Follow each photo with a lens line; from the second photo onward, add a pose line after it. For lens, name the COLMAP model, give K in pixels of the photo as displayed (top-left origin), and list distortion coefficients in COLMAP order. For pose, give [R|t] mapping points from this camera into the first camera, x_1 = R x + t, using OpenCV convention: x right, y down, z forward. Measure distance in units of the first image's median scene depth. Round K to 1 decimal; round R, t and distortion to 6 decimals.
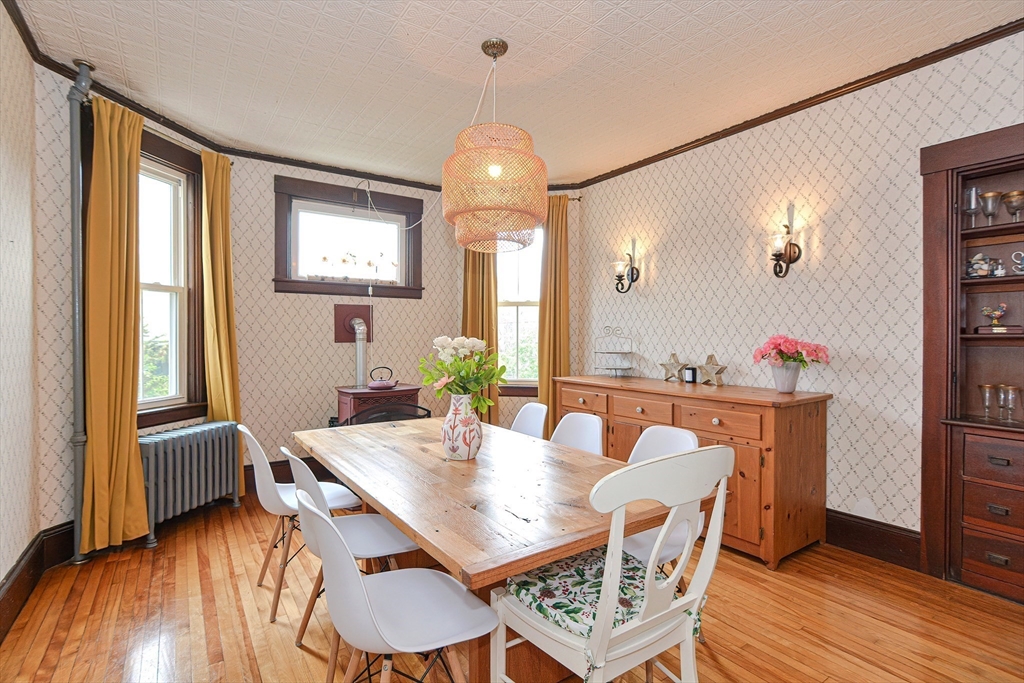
lens RADIAL K [[503.8, 0, 566.9], [0, 503.8, 339.2], [0, 0, 1]] dist [0.000581, 0.006887]
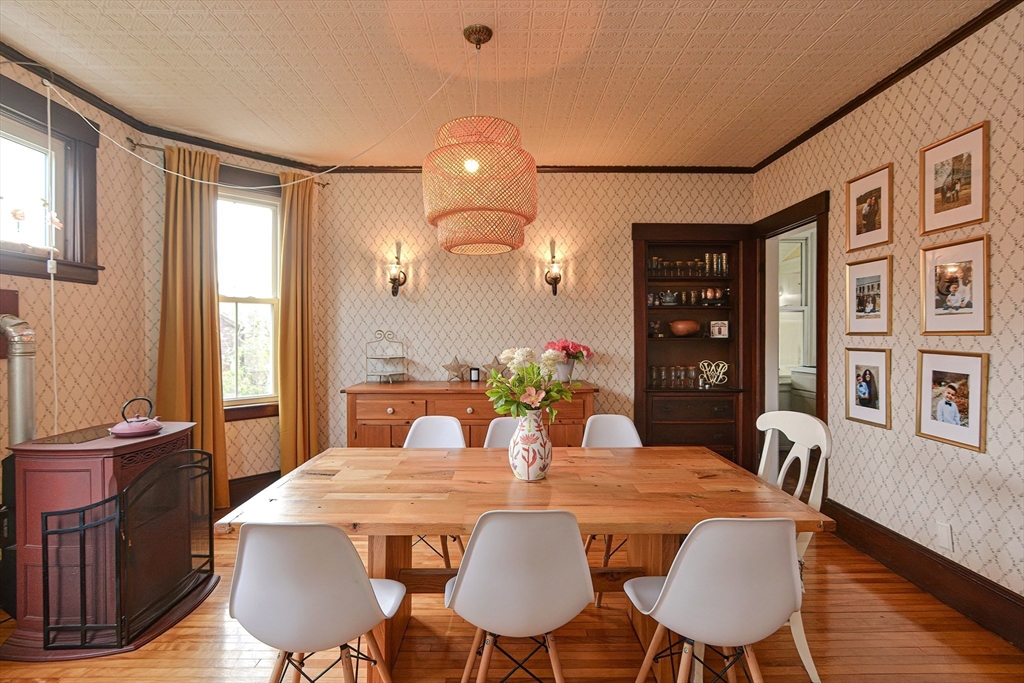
lens RADIAL K [[477.1, 0, 511.7], [0, 477.1, 337.0], [0, 0, 1]] dist [-0.001132, 0.000481]
pose [[0.597384, -0.009025, 0.801904, -0.539972], [0.007070, 0.999957, 0.005988, -0.018378], [-0.801924, 0.002092, 0.597423, 0.286559]]
